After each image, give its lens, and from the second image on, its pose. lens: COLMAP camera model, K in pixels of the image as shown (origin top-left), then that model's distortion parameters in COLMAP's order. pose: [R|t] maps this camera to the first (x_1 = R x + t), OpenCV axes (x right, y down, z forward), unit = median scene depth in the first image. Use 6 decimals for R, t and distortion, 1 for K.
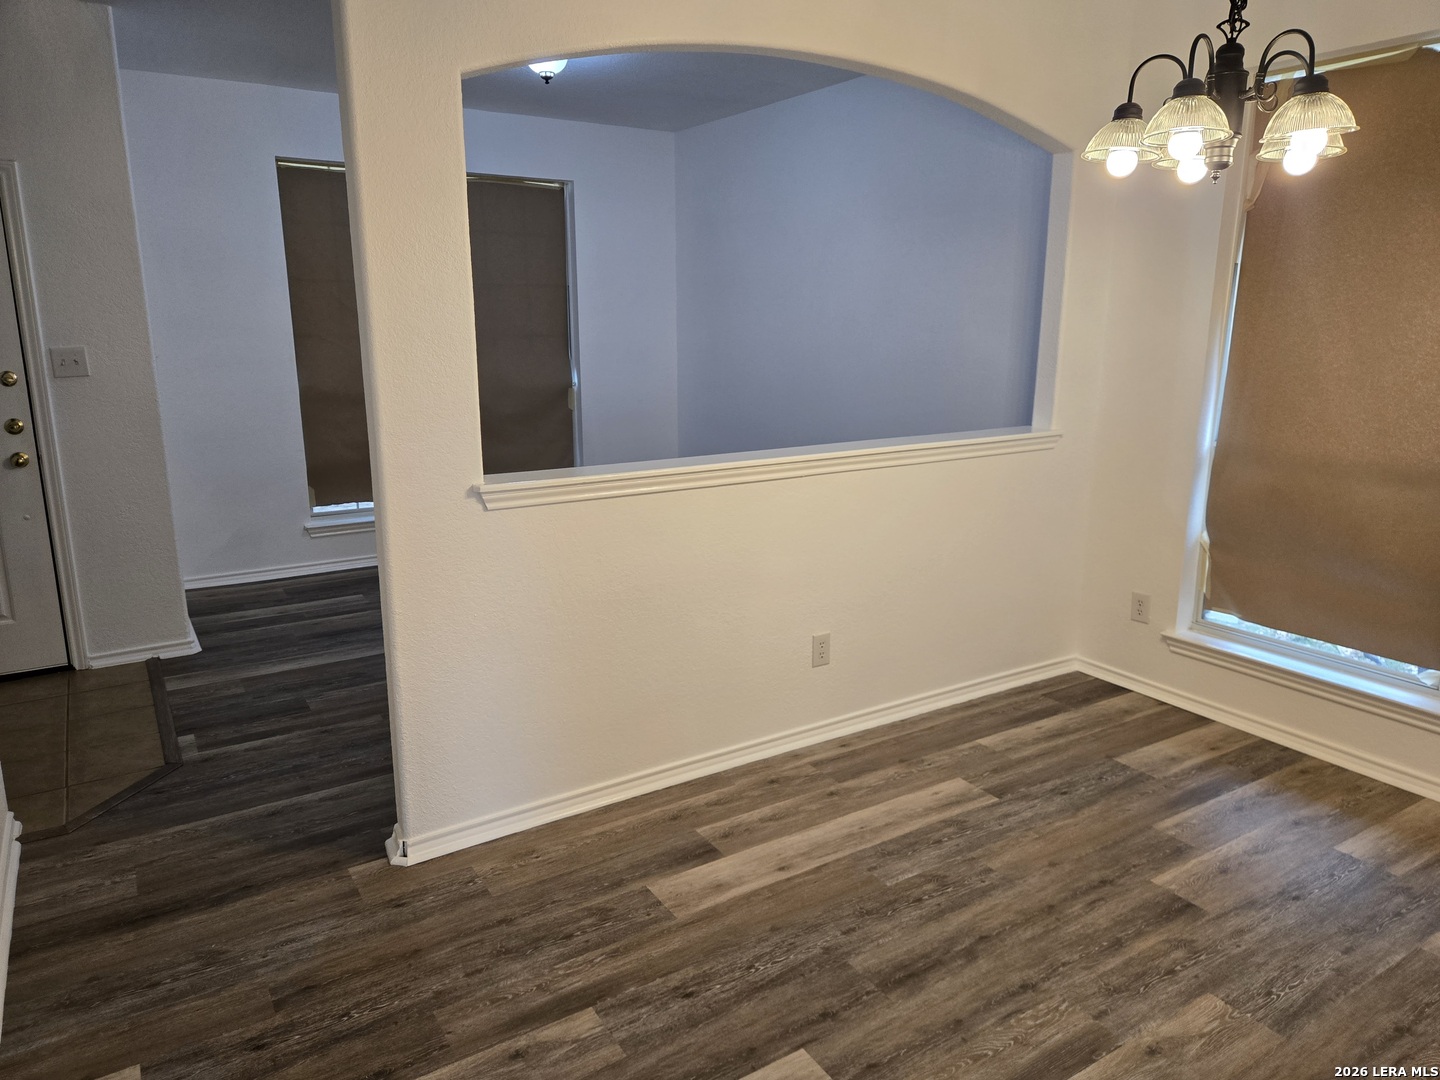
lens RADIAL K [[973.0, 0, 693.7], [0, 973.0, 536.4], [0, 0, 1]] dist [0.056507, -0.047020]
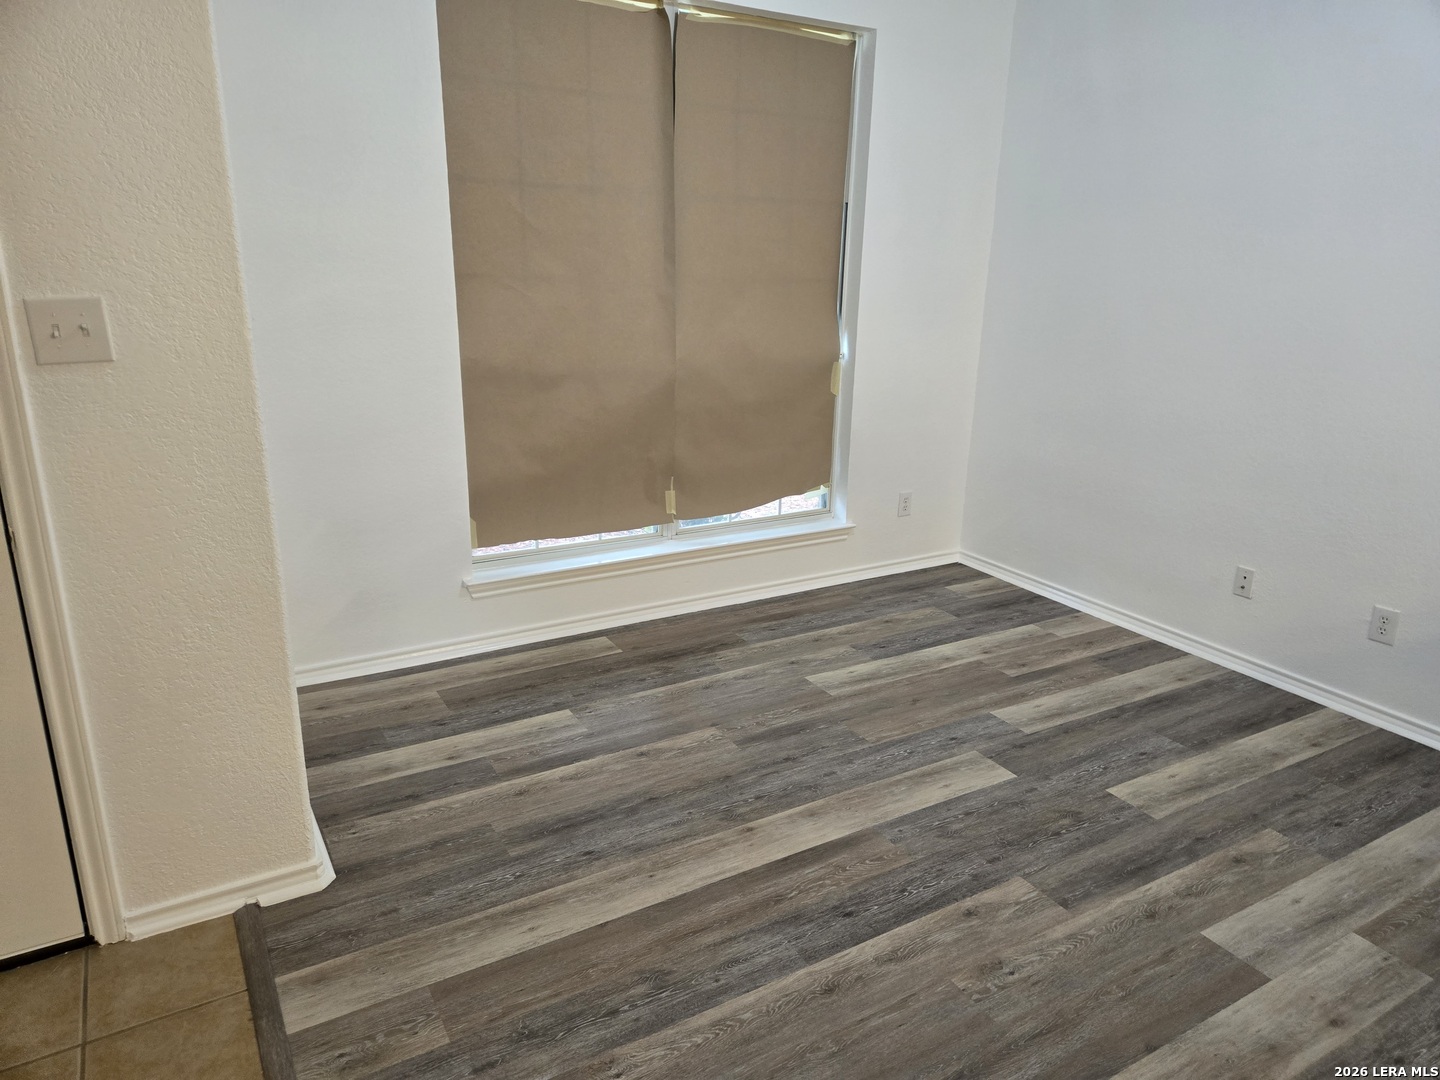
lens RADIAL K [[973.0, 0, 721.1], [0, 973.0, 550.7], [0, 0, 1]] dist [0.056507, -0.047020]
pose [[0.999681, 0.024467, -0.006326, -0.271085], [-0.023939, 0.997037, 0.073102, -0.095986], [0.008096, -0.072927, 0.997304, 0.449025]]
